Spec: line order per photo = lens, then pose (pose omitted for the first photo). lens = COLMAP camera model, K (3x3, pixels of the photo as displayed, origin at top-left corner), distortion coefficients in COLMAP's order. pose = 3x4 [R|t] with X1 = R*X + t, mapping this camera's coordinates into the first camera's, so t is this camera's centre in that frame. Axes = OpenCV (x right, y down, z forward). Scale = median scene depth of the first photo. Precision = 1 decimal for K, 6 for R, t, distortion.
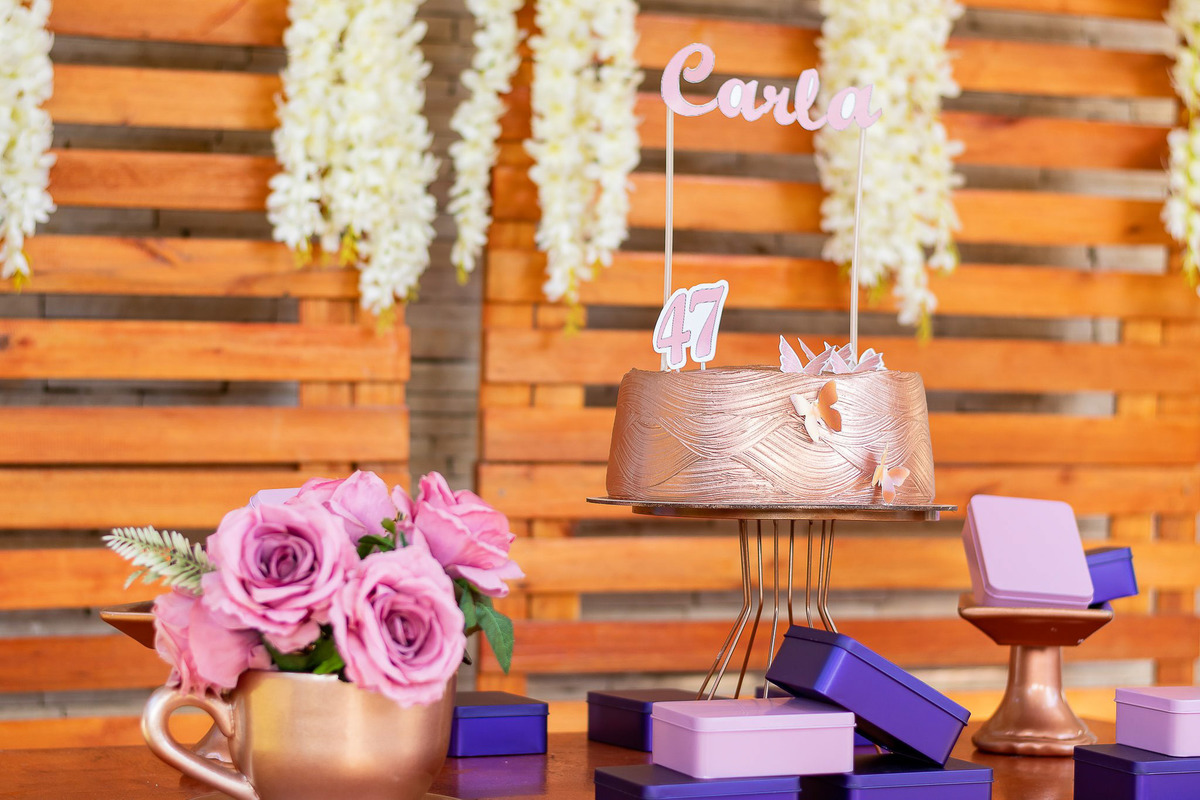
lens RADIAL K [[2854.8, 0, 600.0], [0, 2854.8, 400.0], [0, 0, 1]] dist [0.004916, -0.206400]
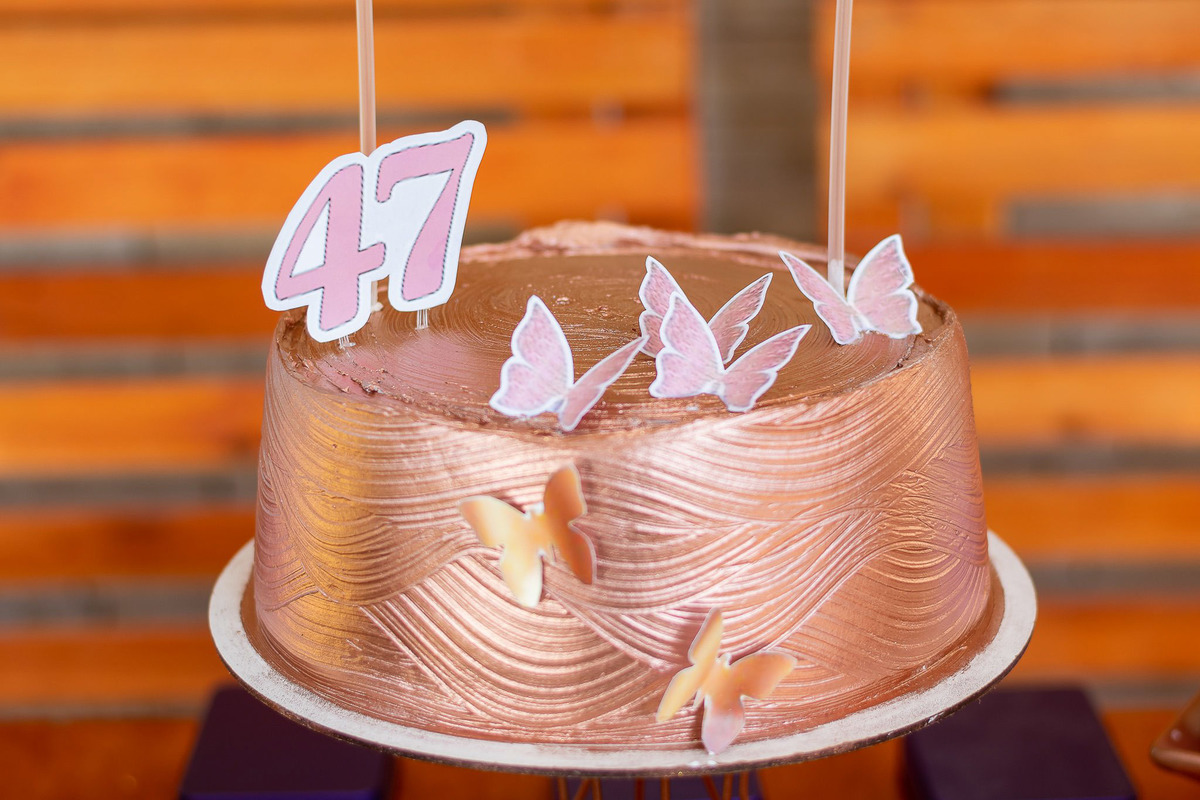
lens RADIAL K [[2673.2, 0, 600.0], [0, 2673.2, 400.0], [0, 0, 1]] dist [0.006614, 0.339710]
pose [[0.916640, 0.102177, -0.386434, 0.159953], [0.032210, 0.944750, 0.326205, -0.096301], [0.398414, -0.311459, 0.862705, 0.471544]]
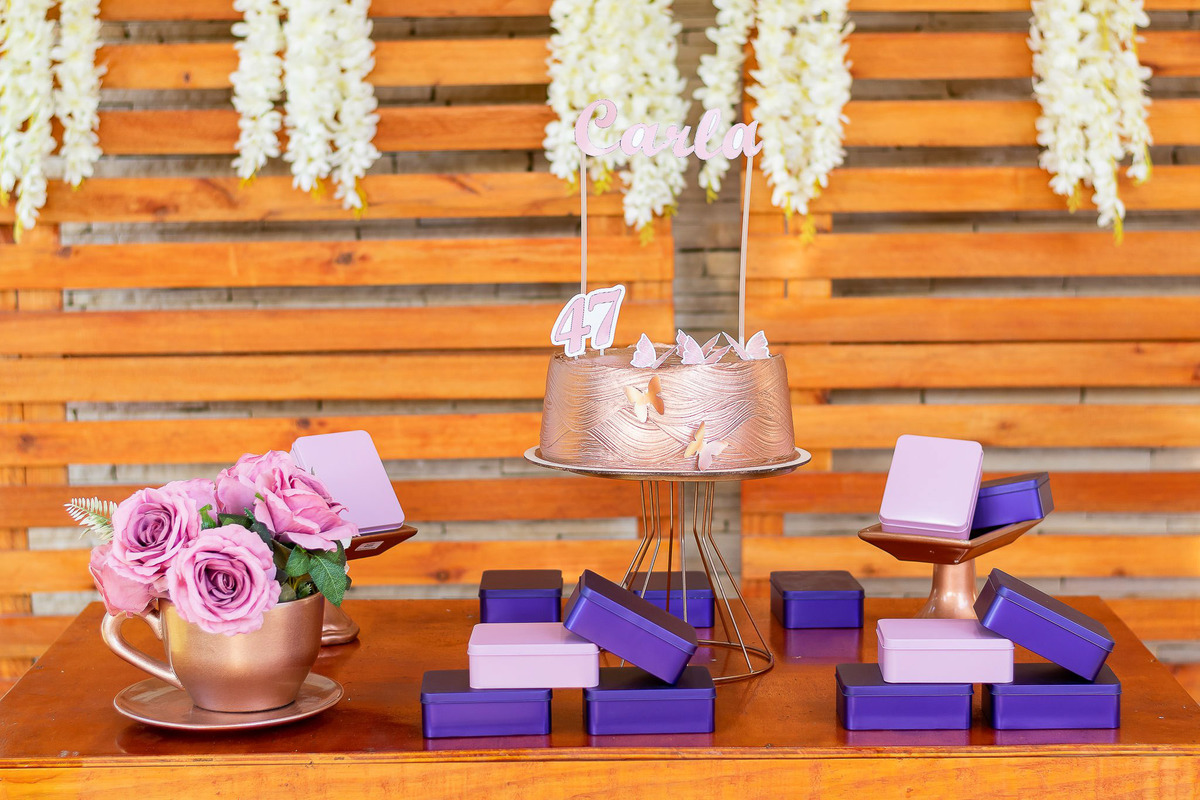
lens RADIAL K [[2673.2, 0, 600.0], [0, 2673.2, 400.0], [0, 0, 1]] dist [0.006614, 0.339710]
pose [[0.923035, 0.026176, -0.383824, 0.363706], [0.021662, 0.992563, 0.119785, -0.098338], [0.384106, -0.118880, 0.915604, -0.085012]]
